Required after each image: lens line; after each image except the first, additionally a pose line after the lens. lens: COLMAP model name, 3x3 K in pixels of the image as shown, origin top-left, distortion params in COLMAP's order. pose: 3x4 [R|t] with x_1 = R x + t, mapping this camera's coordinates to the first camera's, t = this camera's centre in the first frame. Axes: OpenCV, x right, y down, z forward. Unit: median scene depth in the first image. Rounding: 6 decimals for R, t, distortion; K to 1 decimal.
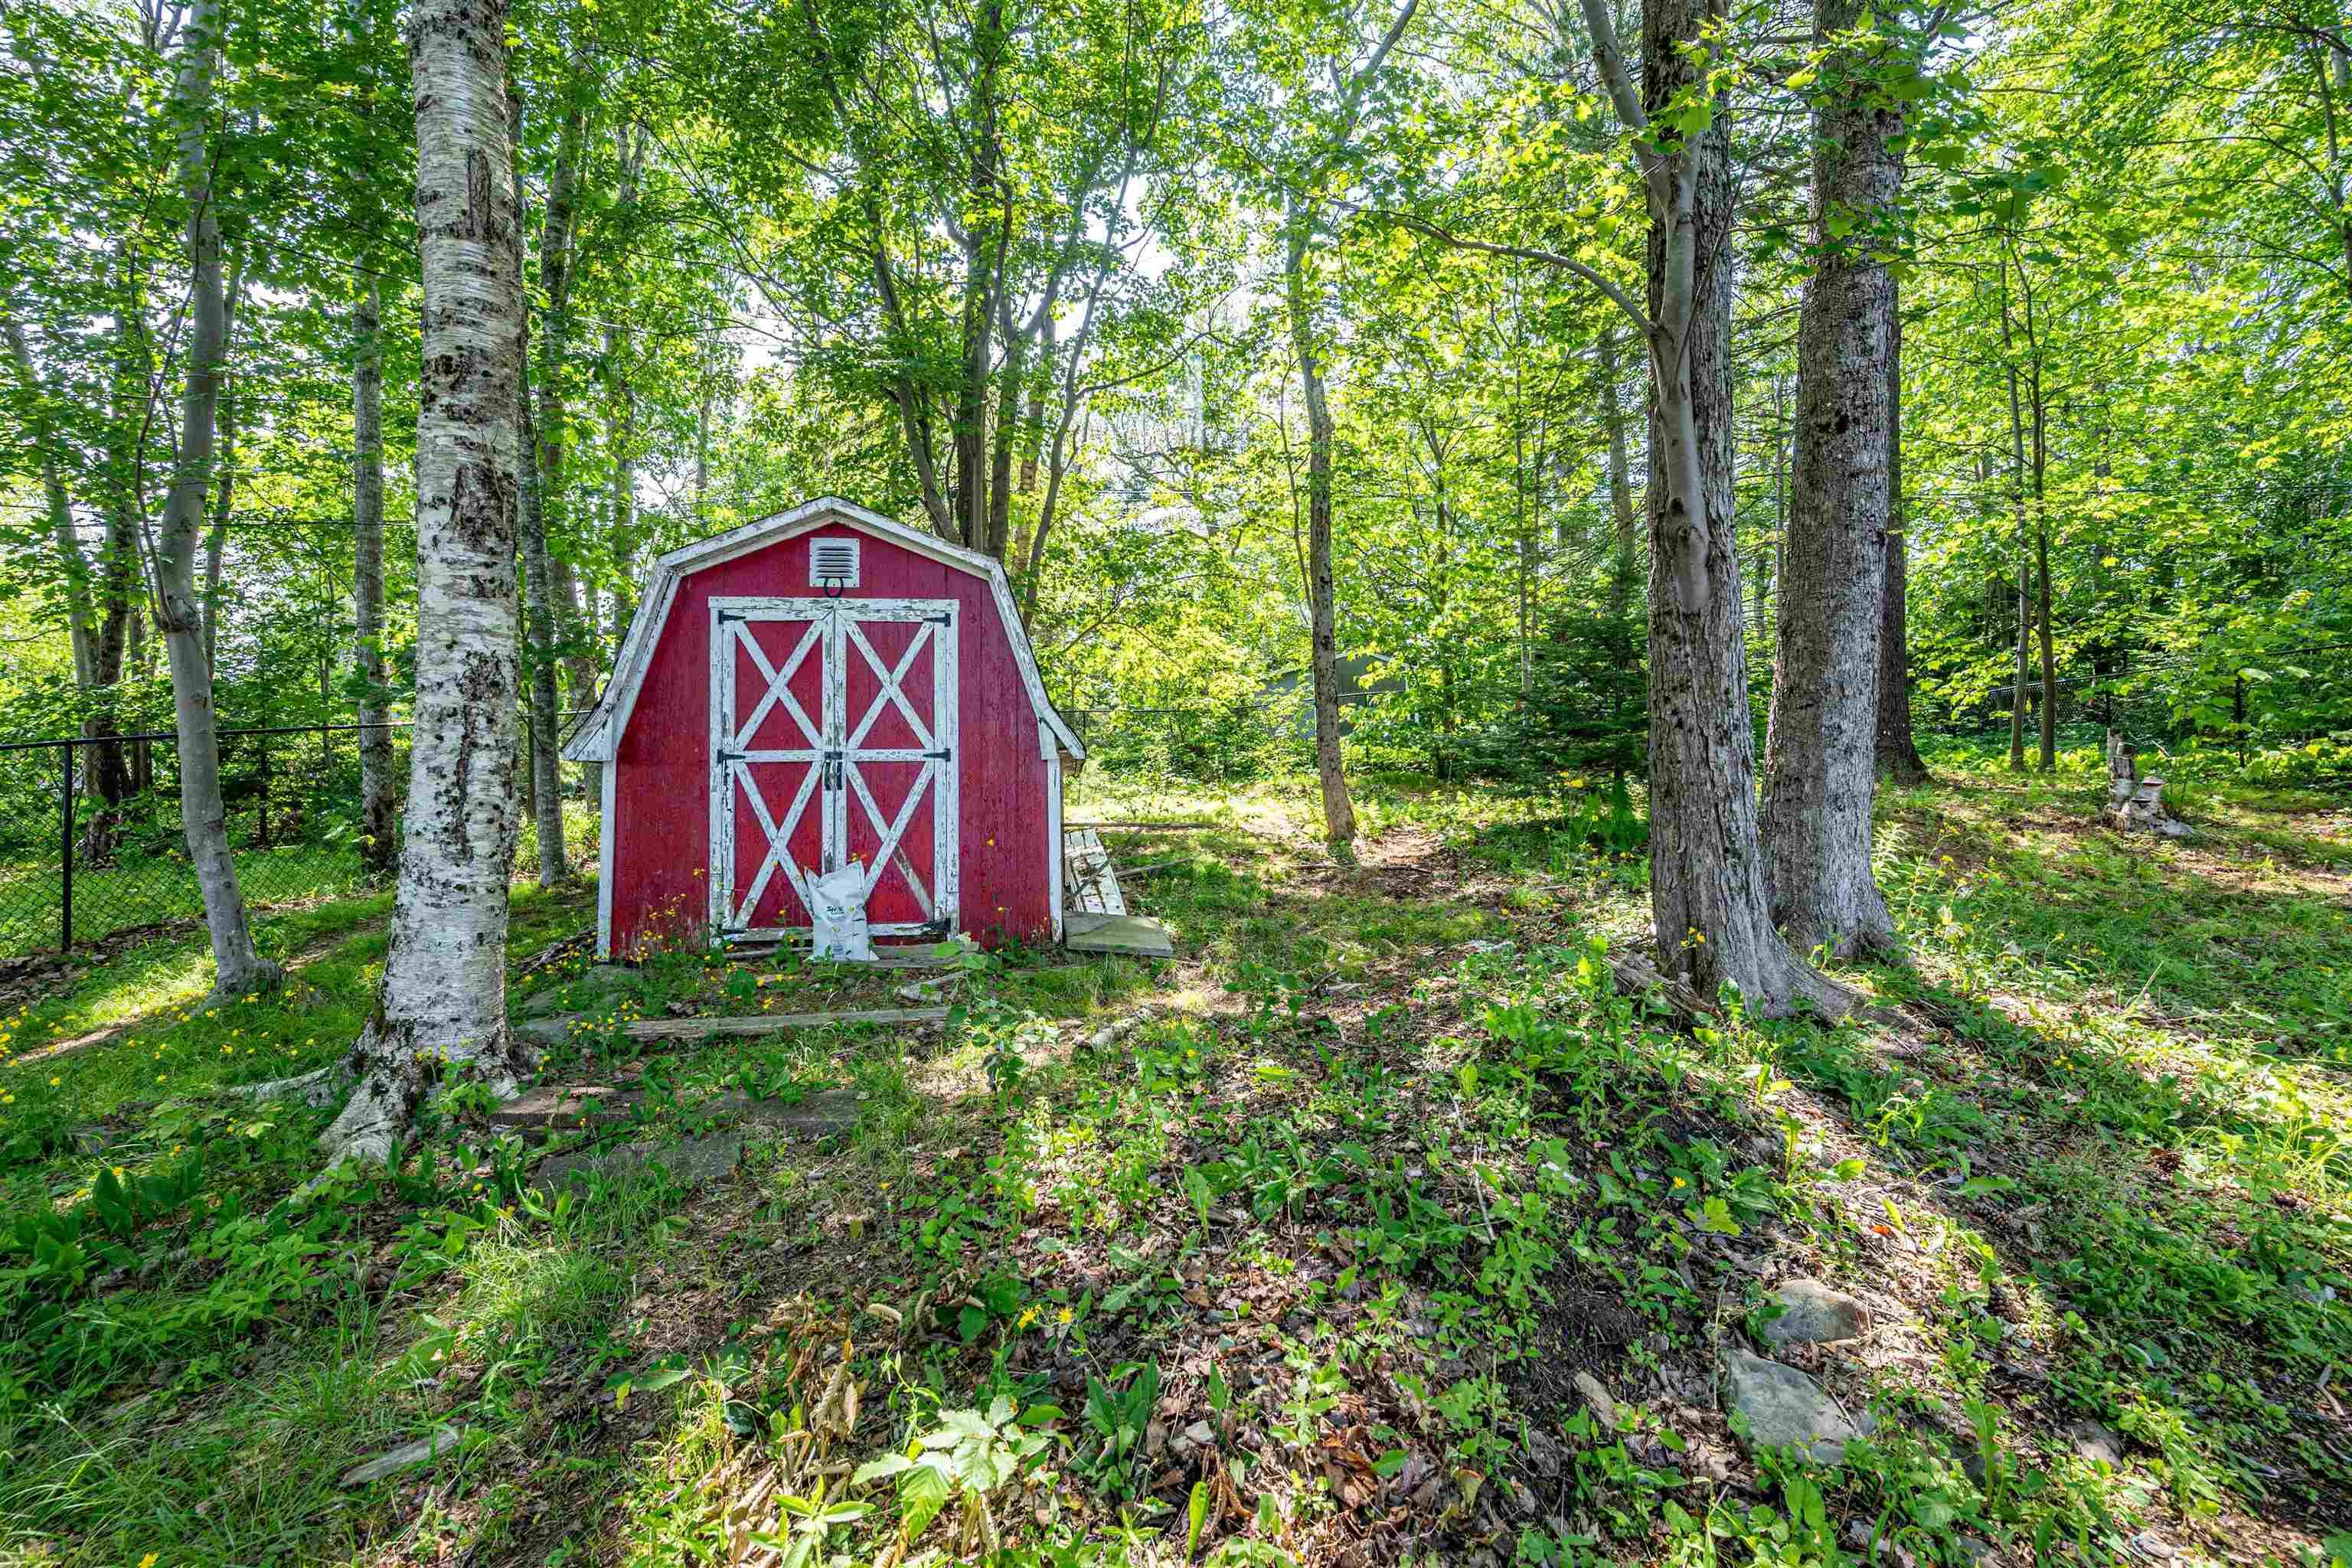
lens RADIAL K [[988.1, 0, 1186.9], [0, 988.1, 798.9], [0, 0, 1]] dist [0.002464, 0.000055]
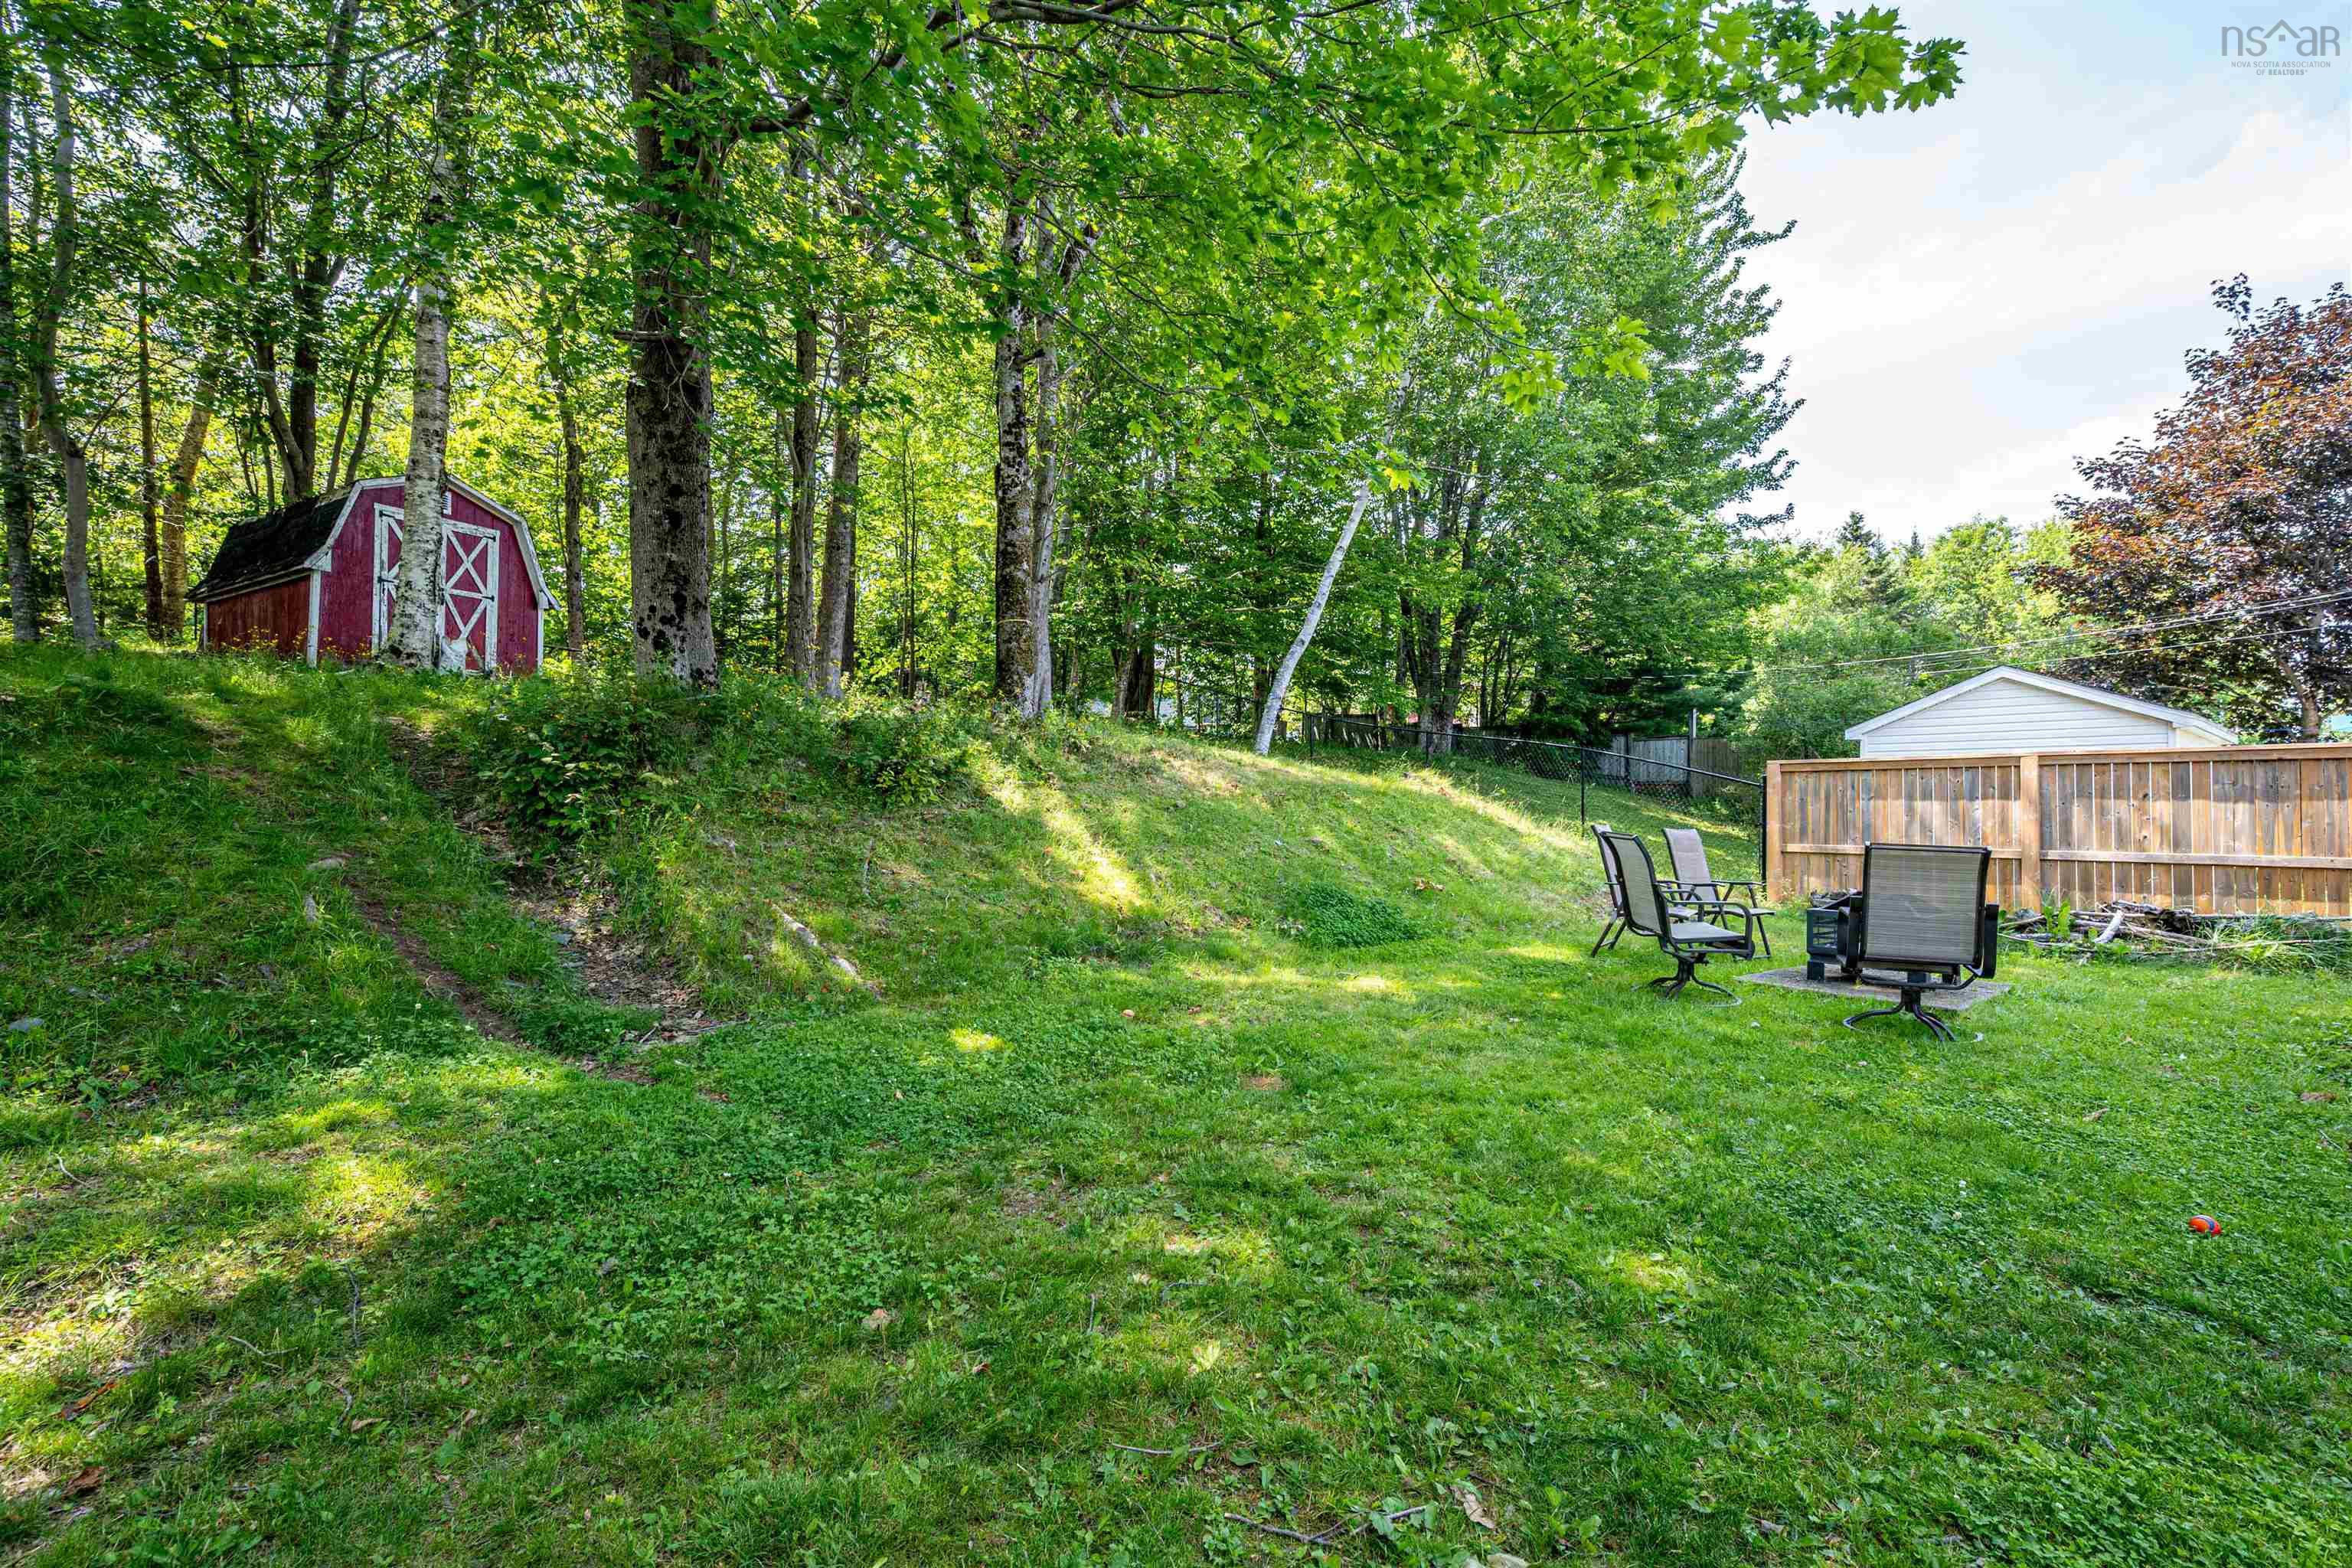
lens RADIAL K [[1071.8, 0, 1170.2], [0, 1071.8, 786.0], [0, 0, 1]] dist [0.002481, 0.000128]
pose [[0.610251, 0.039724, 0.791212, -1.235757], [-0.030739, 0.999177, -0.026456, 0.406985], [-0.791612, -0.008176, 0.610970, -1.748669]]
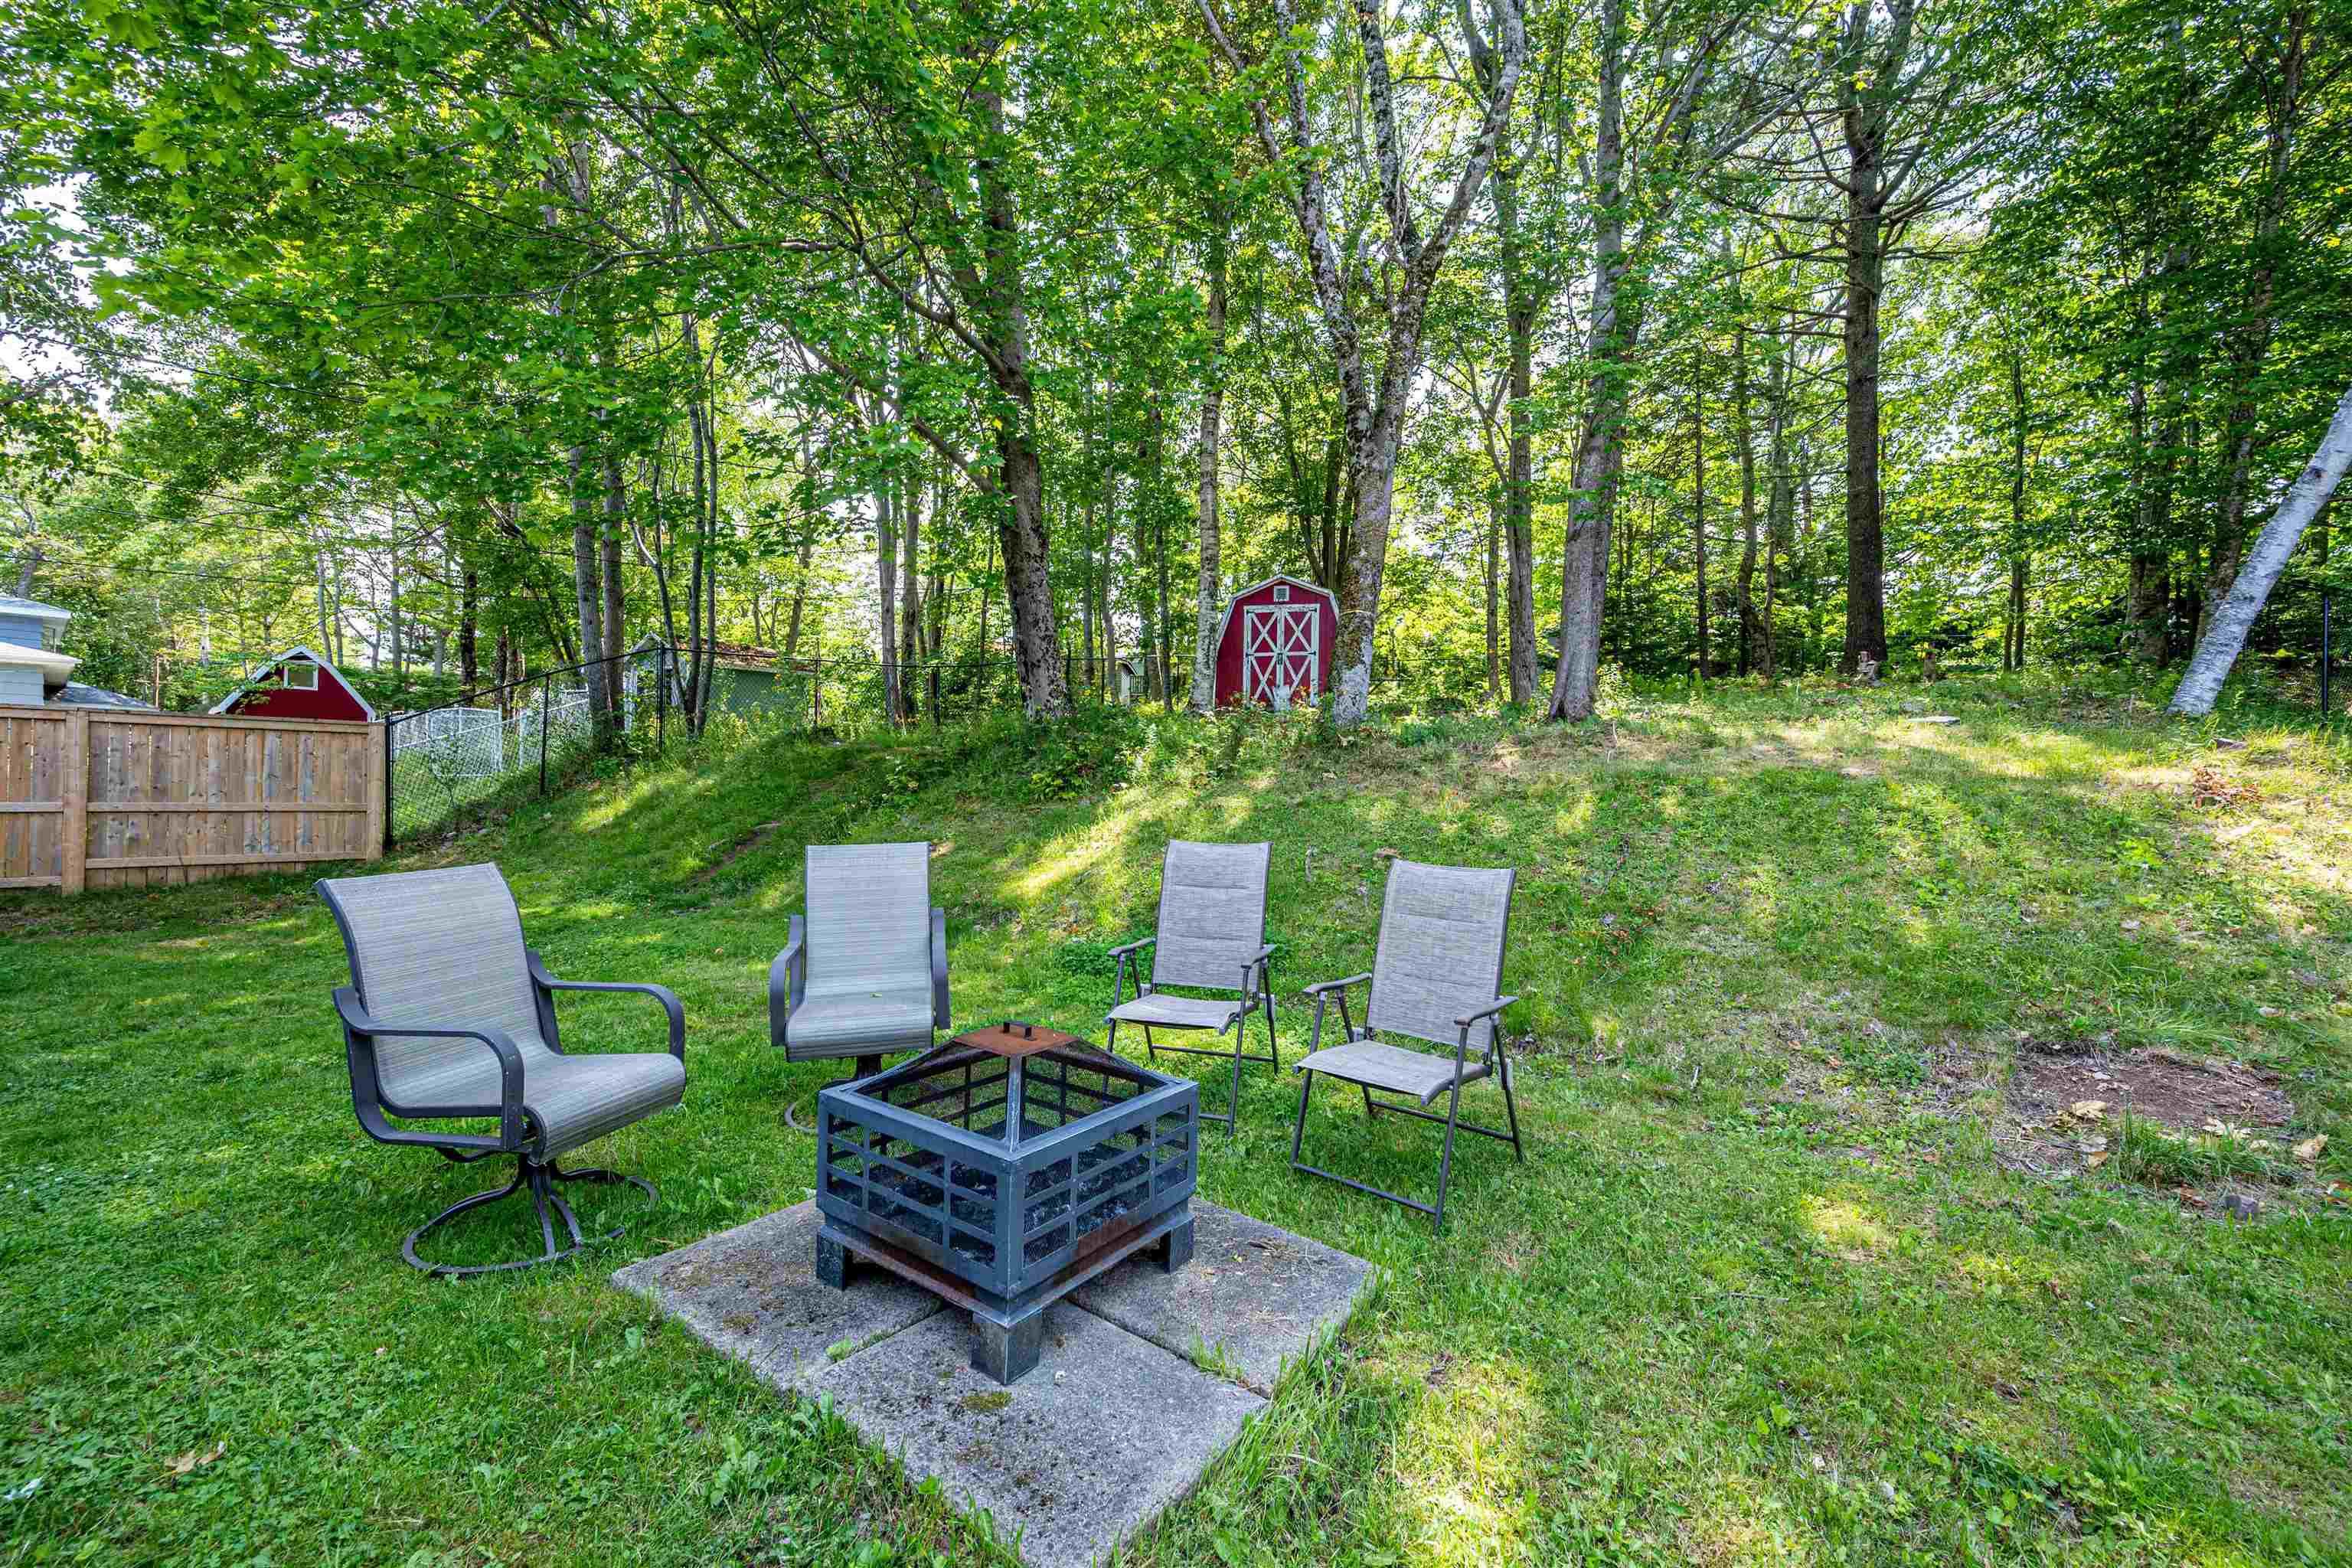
lens RADIAL K [[988.1, 0, 1178.1], [0, 988.1, 790.8], [0, 0, 1]] dist [0.002464, 0.000055]
pose [[0.938650, 0.025828, -0.343902, 0.446613], [-0.020310, 0.999601, 0.019636, 0.343620], [0.344272, -0.011447, 0.938800, -2.130849]]
